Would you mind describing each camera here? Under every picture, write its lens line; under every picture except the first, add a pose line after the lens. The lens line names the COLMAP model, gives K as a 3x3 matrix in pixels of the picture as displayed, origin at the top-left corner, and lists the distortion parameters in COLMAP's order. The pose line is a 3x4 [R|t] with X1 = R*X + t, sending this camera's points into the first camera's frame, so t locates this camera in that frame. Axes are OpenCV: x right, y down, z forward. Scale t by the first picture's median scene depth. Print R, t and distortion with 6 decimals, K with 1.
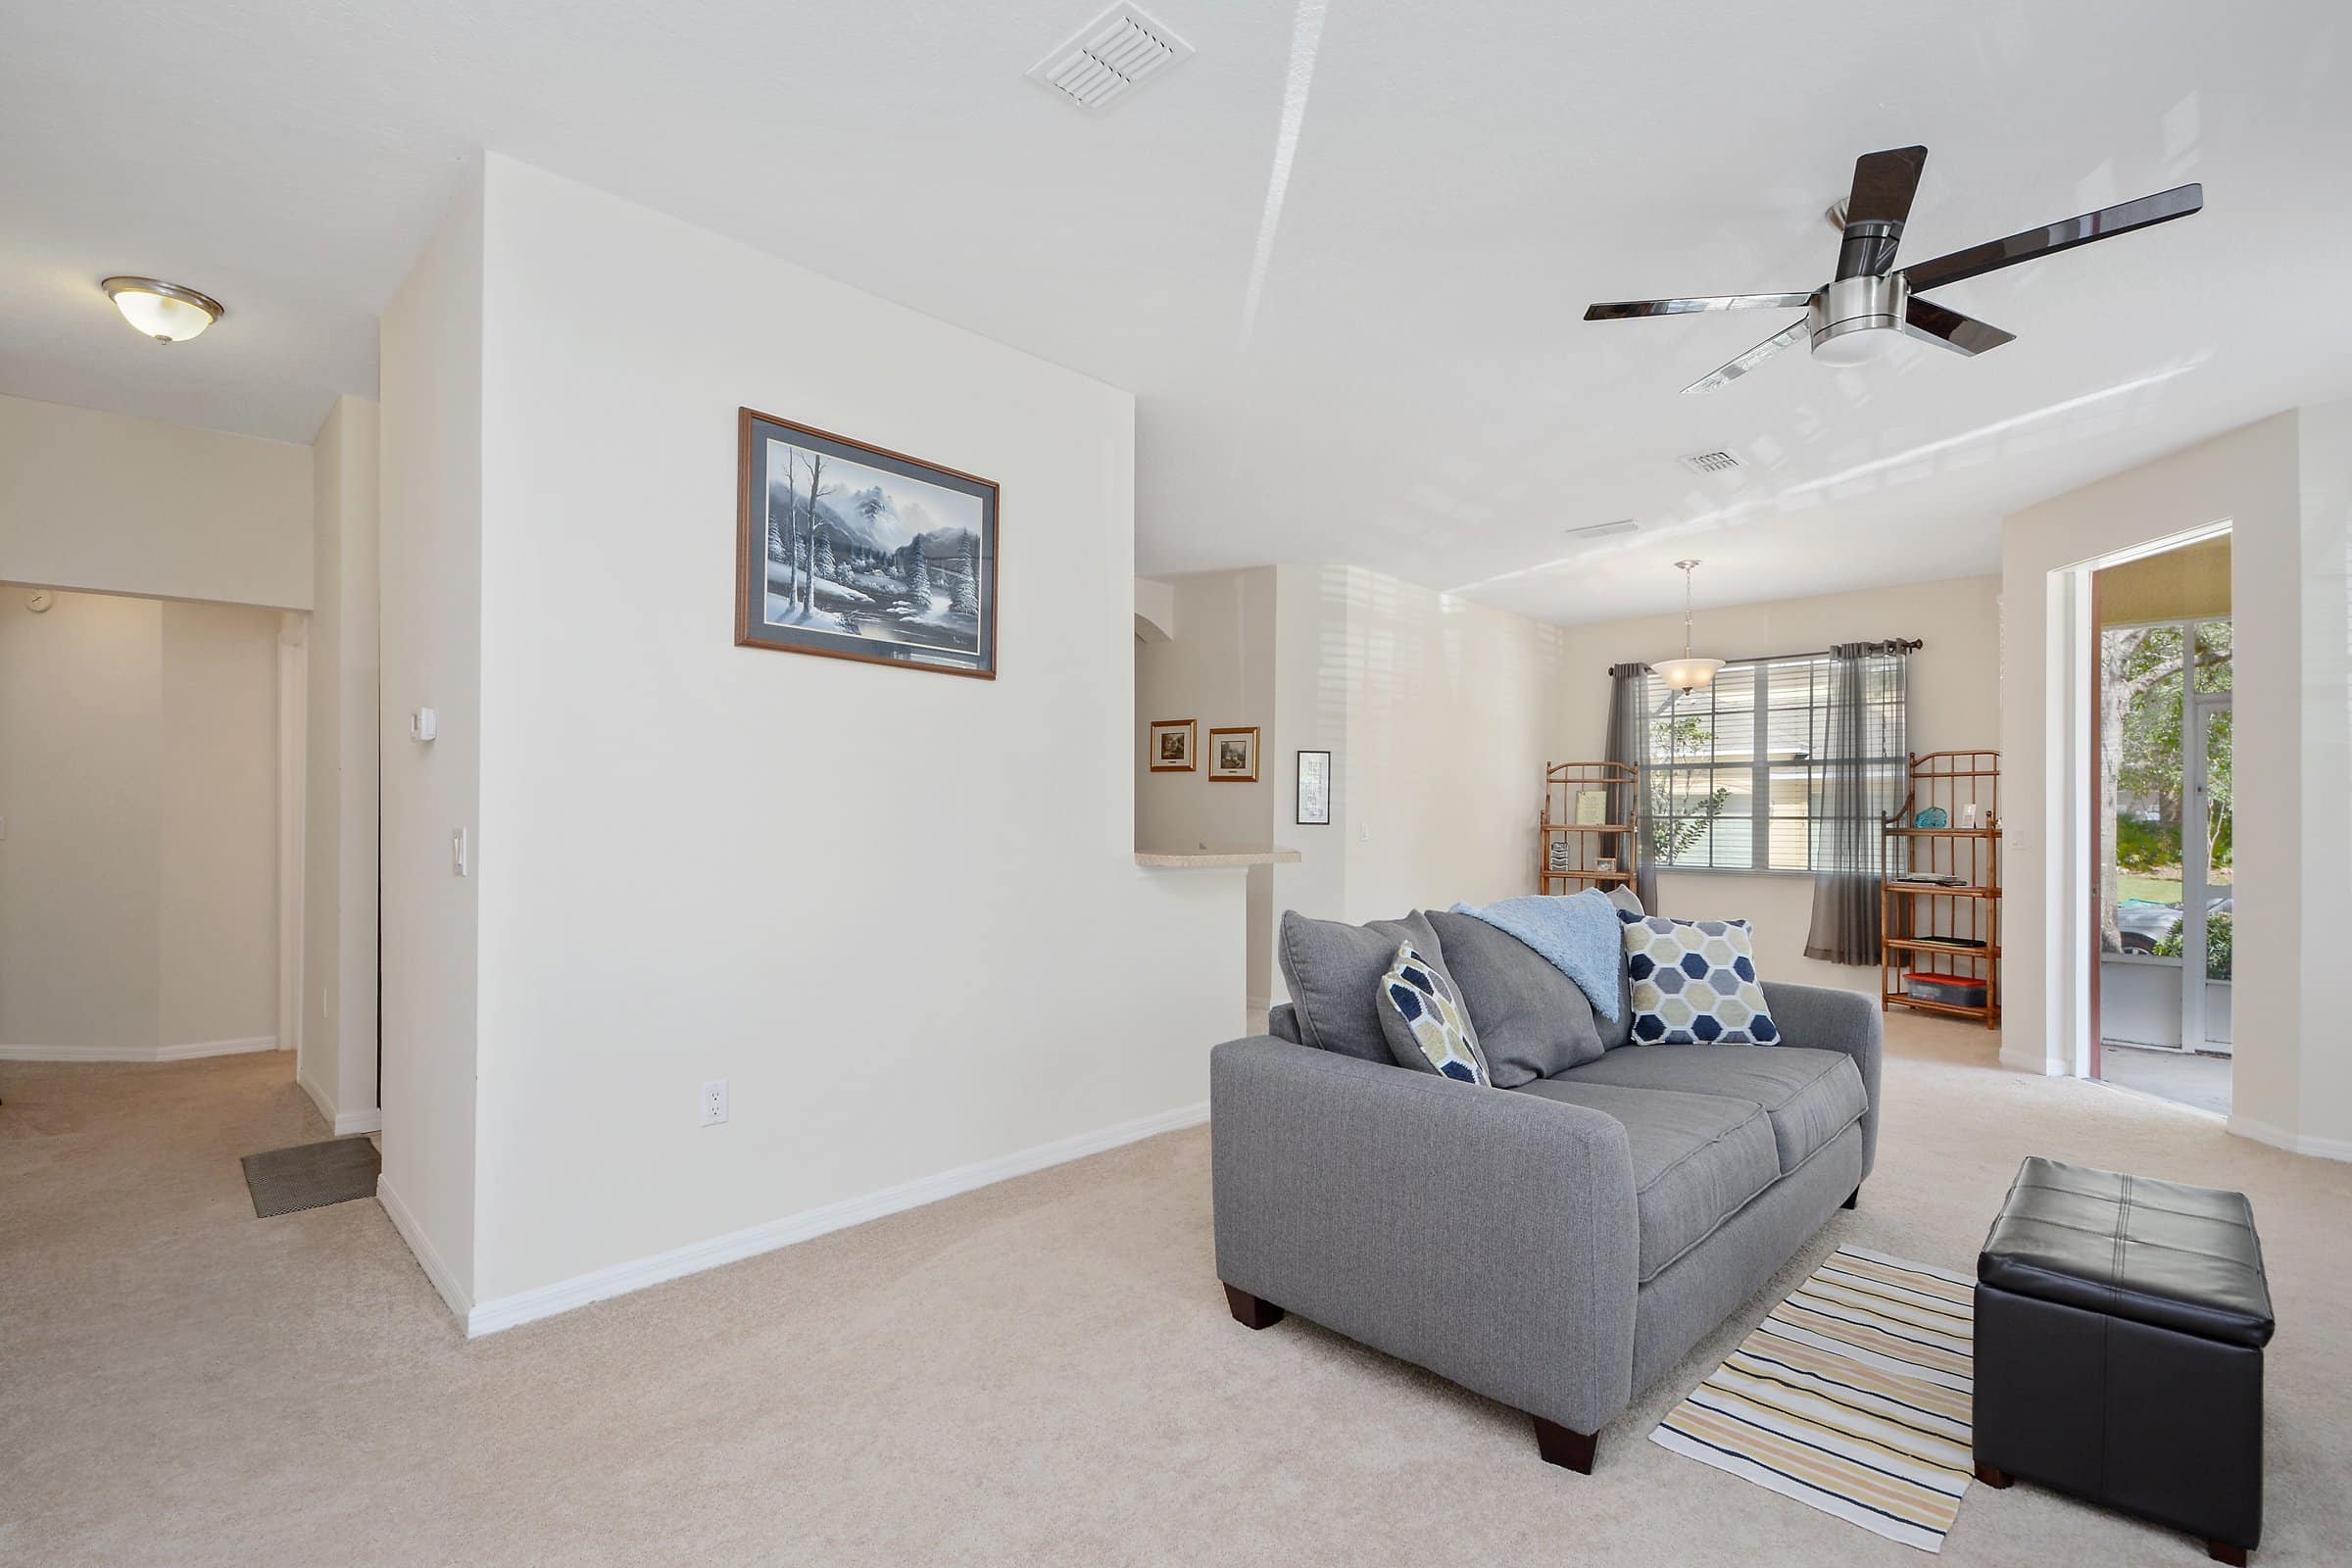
lens RADIAL K [[1064.8, 0, 1156.7], [0, 1064.8, 796.0], [0, 0, 1]] dist [0.001167, -0.018013]
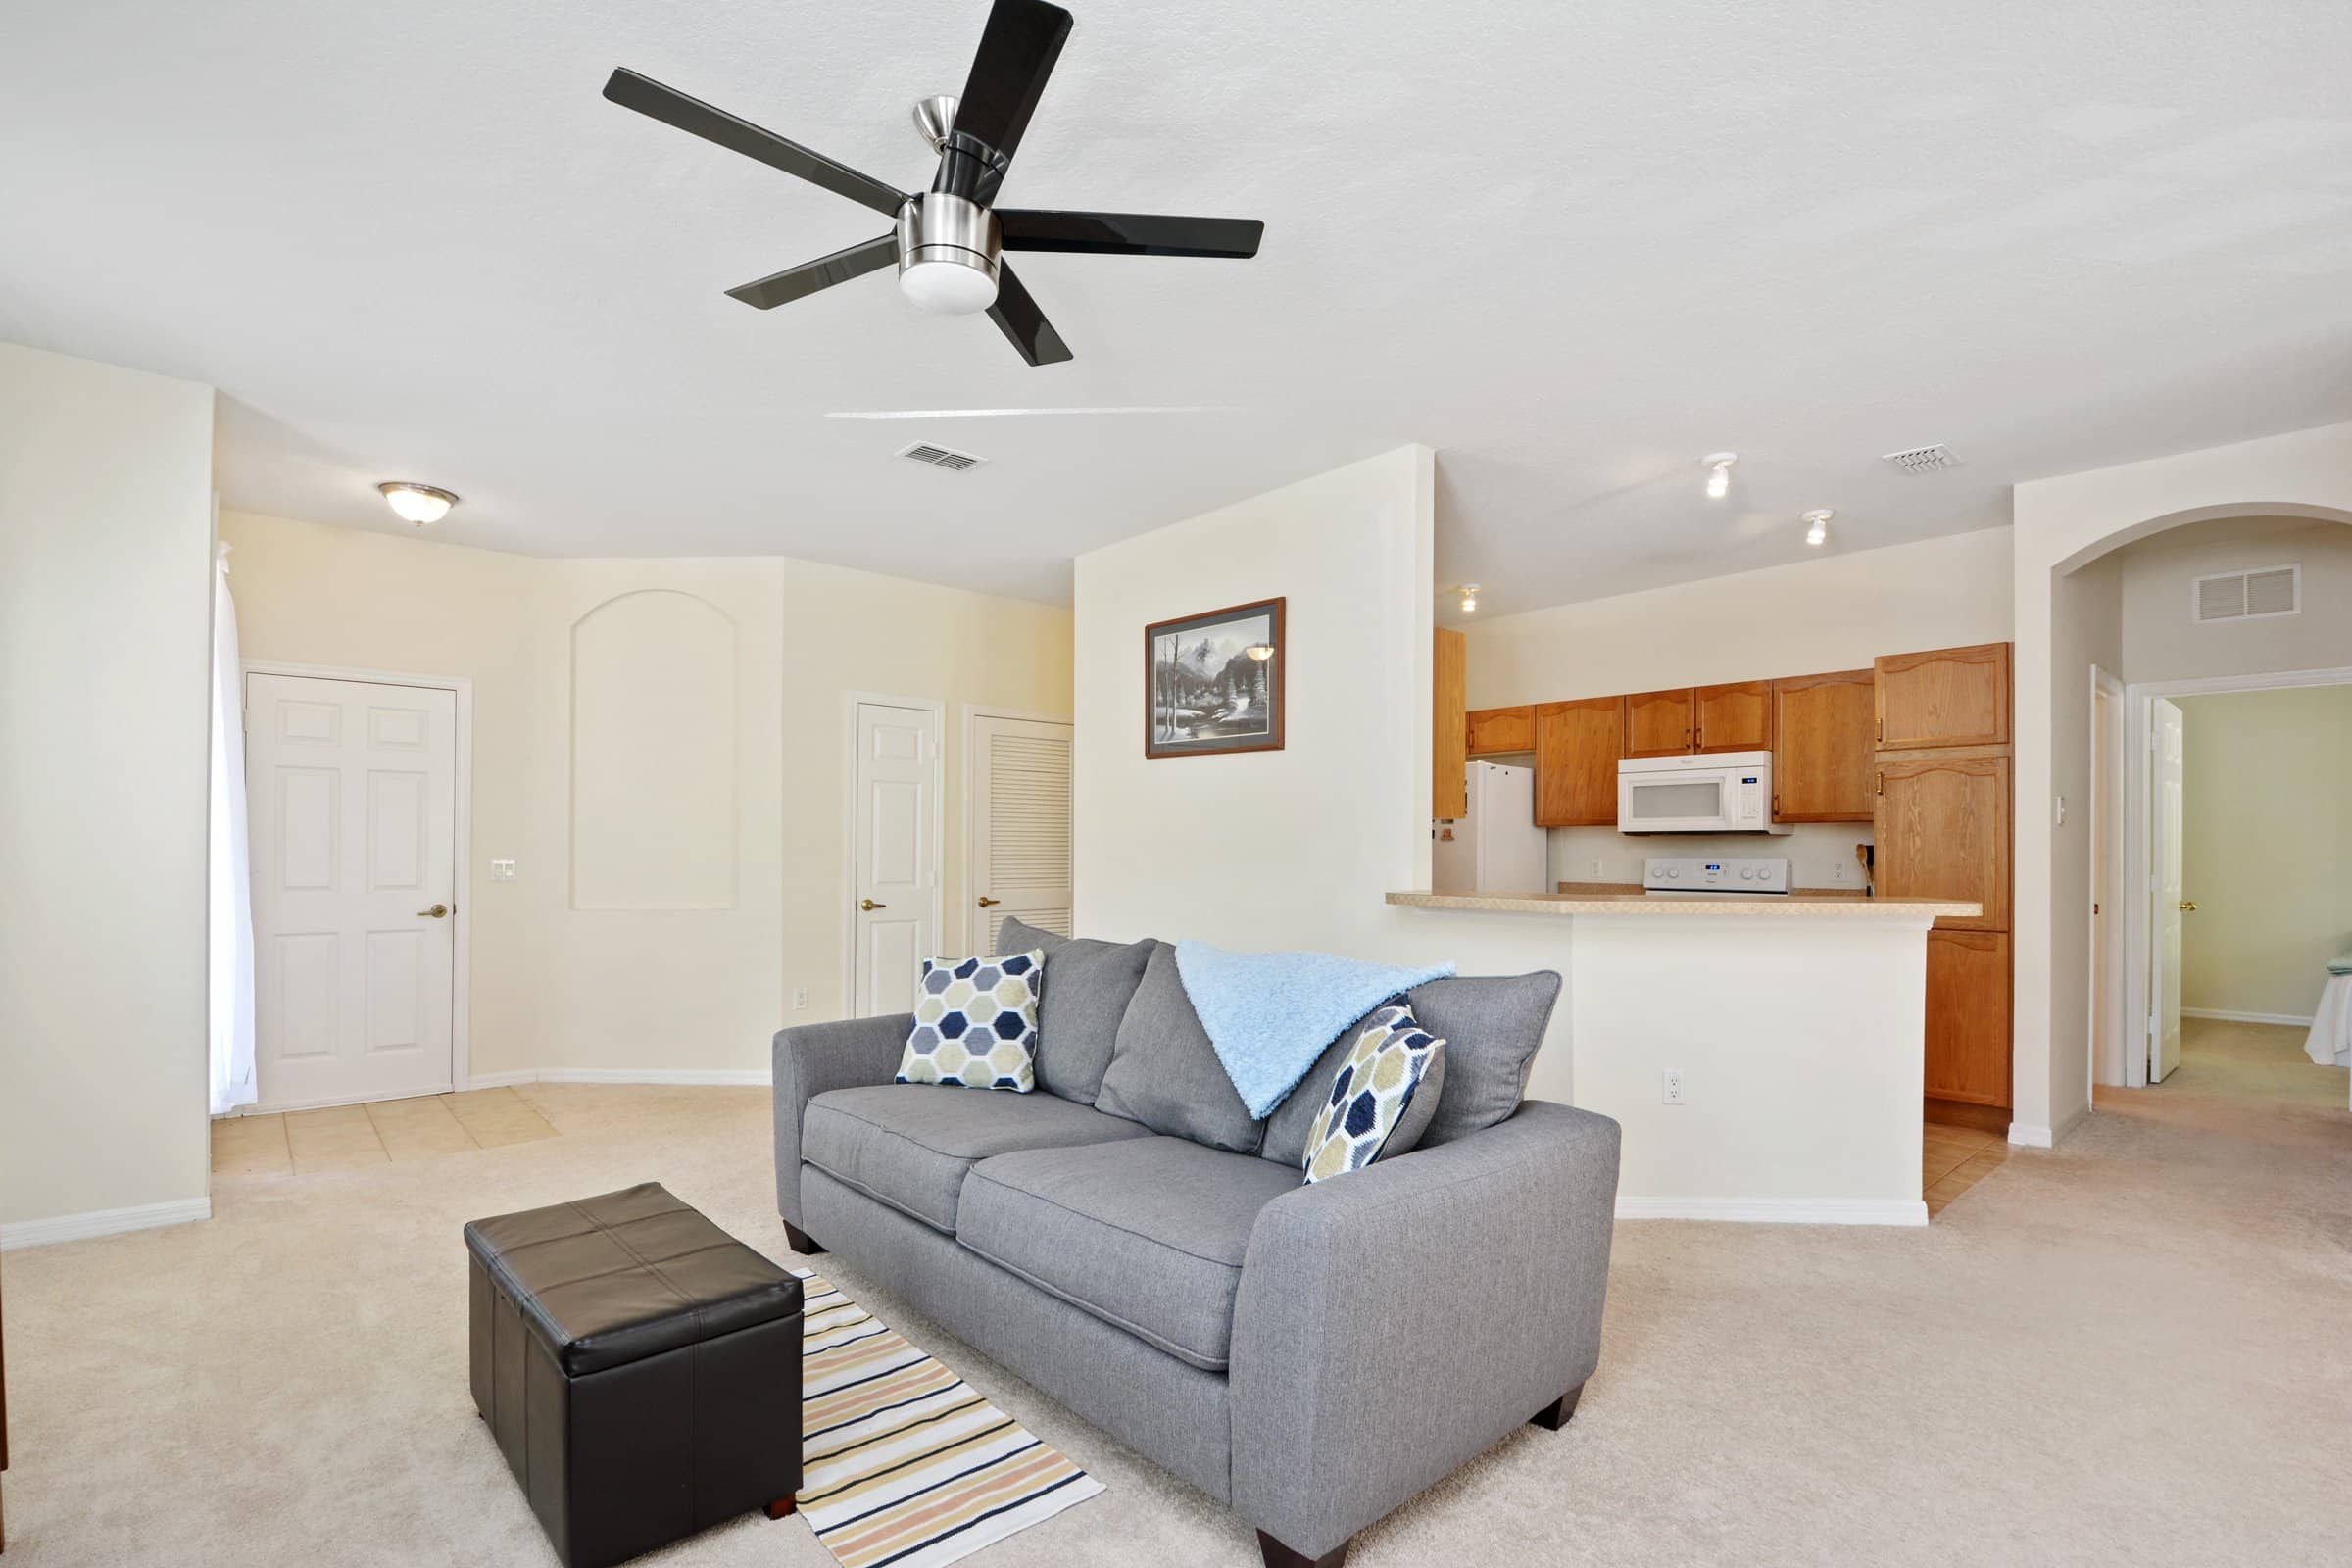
lens RADIAL K [[1035.1, 0, 1163.2], [0, 1035.1, 843.6], [0, 0, 1]] dist [0.000566, -0.000212]
pose [[-0.048866, -0.013124, -0.998719, 1.158331], [0.010680, 0.999850, -0.013661, 0.020849], [0.998748, -0.011334, -0.048718, 0.964319]]
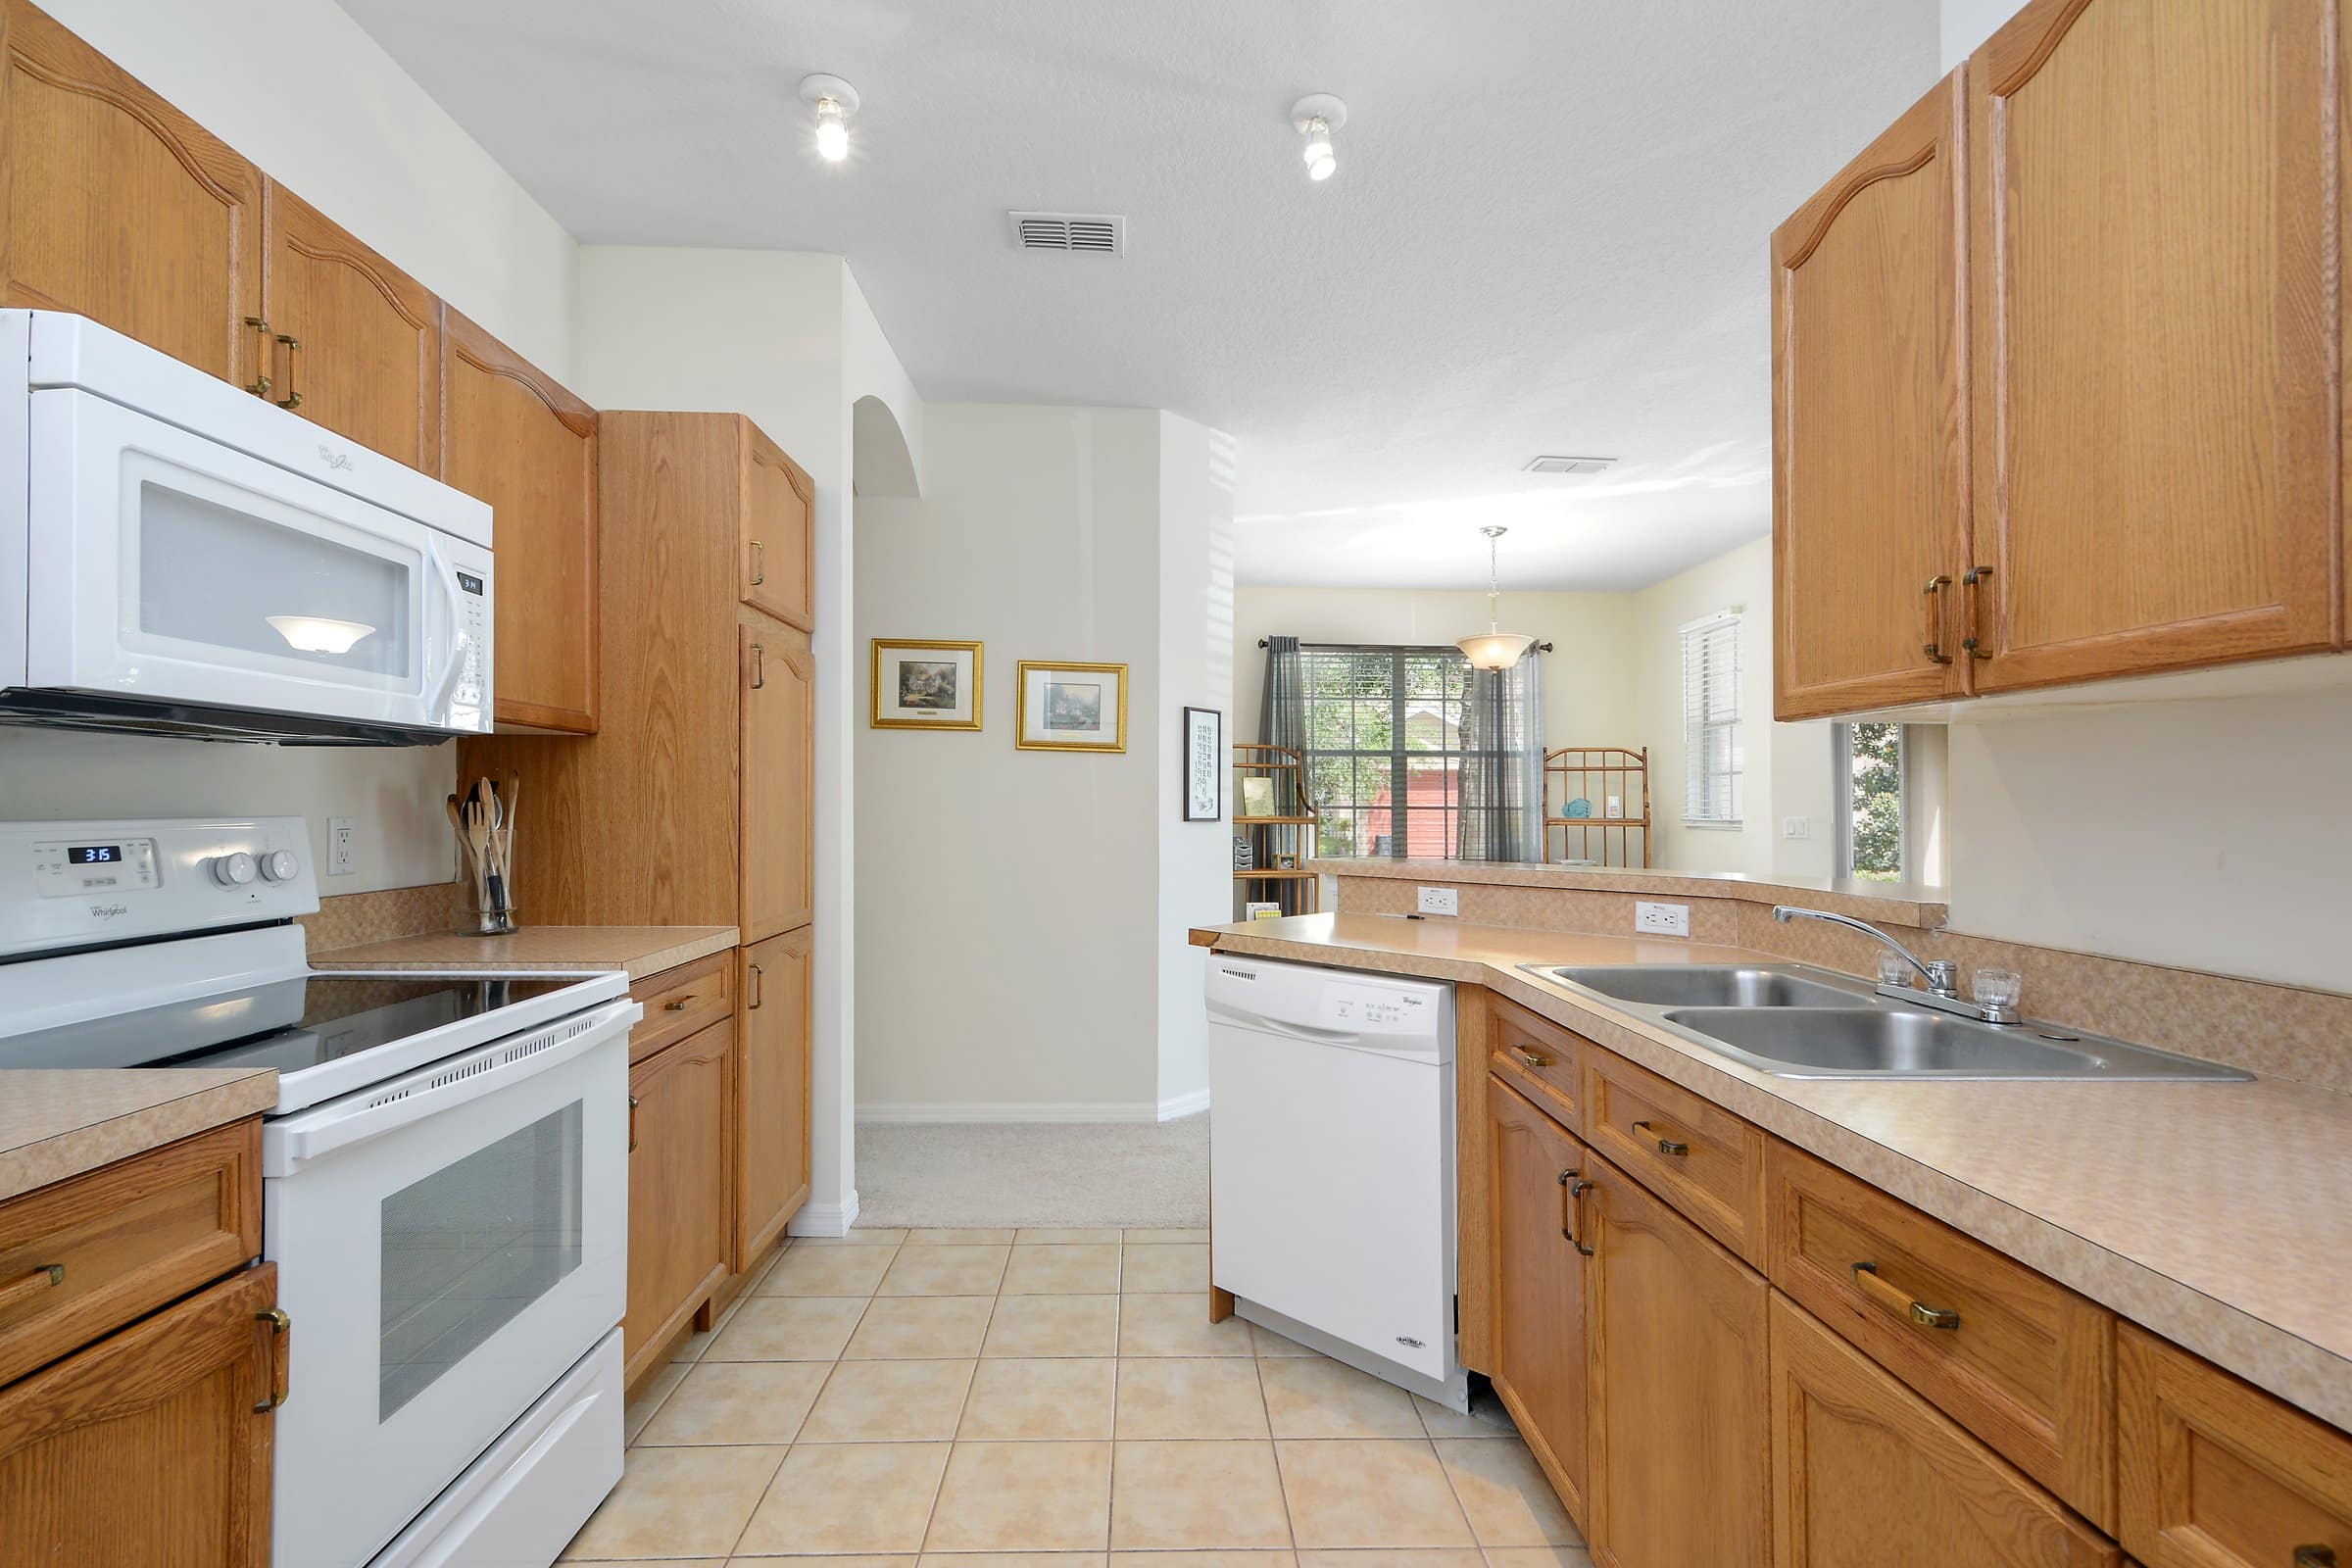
lens RADIAL K [[1024.8, 0, 1163.5], [0, 1024.8, 792.1], [0, 0, 1]] dist [0.000409, -0.016293]
pose [[0.681864, 0.007563, 0.731440, -0.641784], [-0.016615, 0.999849, 0.005150, 0.011350], [-0.731290, -0.015665, 0.681887, 1.166454]]
